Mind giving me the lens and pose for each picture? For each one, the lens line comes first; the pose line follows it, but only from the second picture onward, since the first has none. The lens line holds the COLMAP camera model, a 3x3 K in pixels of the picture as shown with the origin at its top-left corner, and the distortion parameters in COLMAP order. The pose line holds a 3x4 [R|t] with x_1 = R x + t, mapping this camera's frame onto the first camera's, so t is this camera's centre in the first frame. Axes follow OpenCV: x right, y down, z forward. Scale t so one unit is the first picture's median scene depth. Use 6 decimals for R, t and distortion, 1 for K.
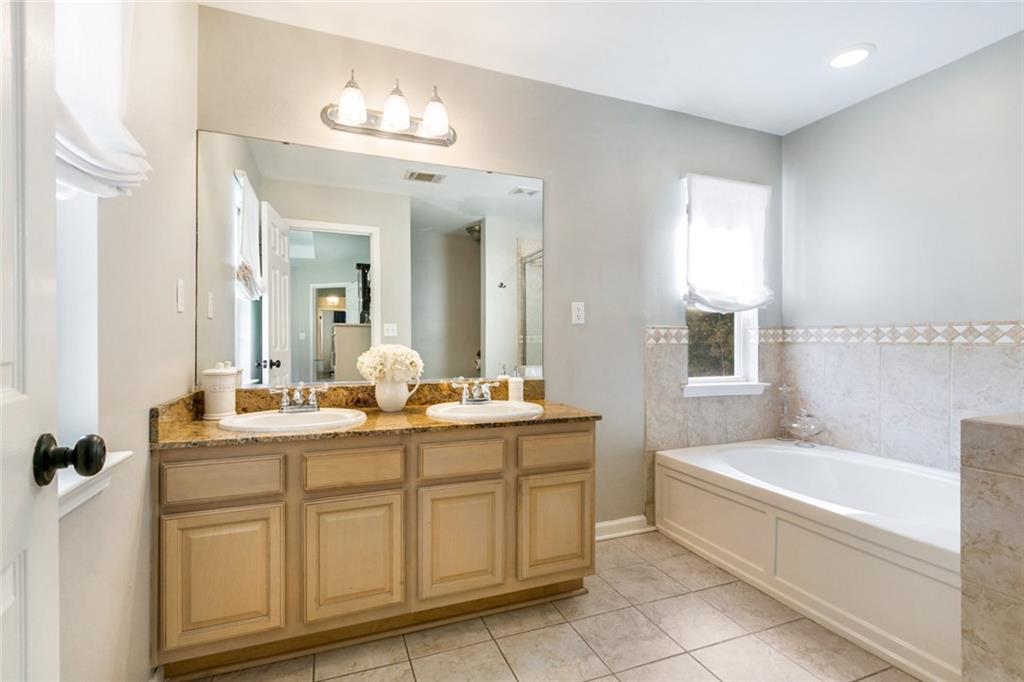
lens RADIAL K [[469.3, 0, 509.8], [0, 469.3, 345.3], [0, 0, 1]] dist [0.000832, -0.001123]
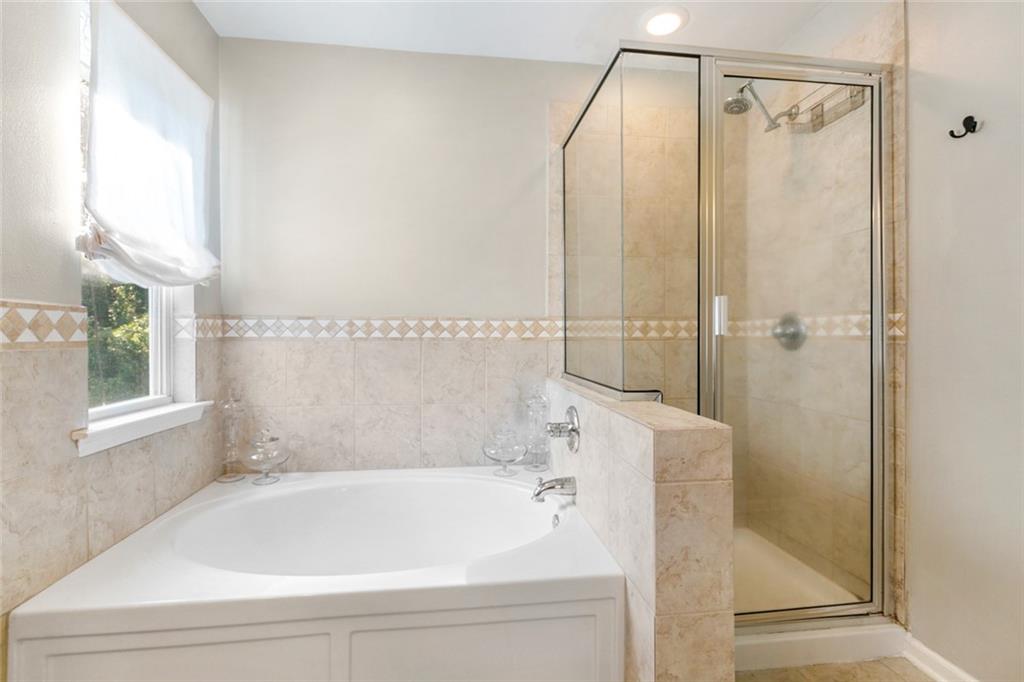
lens RADIAL K [[469.3, 0, 514.7], [0, 469.3, 338.9], [0, 0, 1]] dist [0.000832, -0.001123]
pose [[0.260221, -0.008320, 0.965513, 0.036446], [0.009725, 0.999935, 0.005995, -0.005598], [-0.965500, 0.007830, 0.260284, 0.468711]]
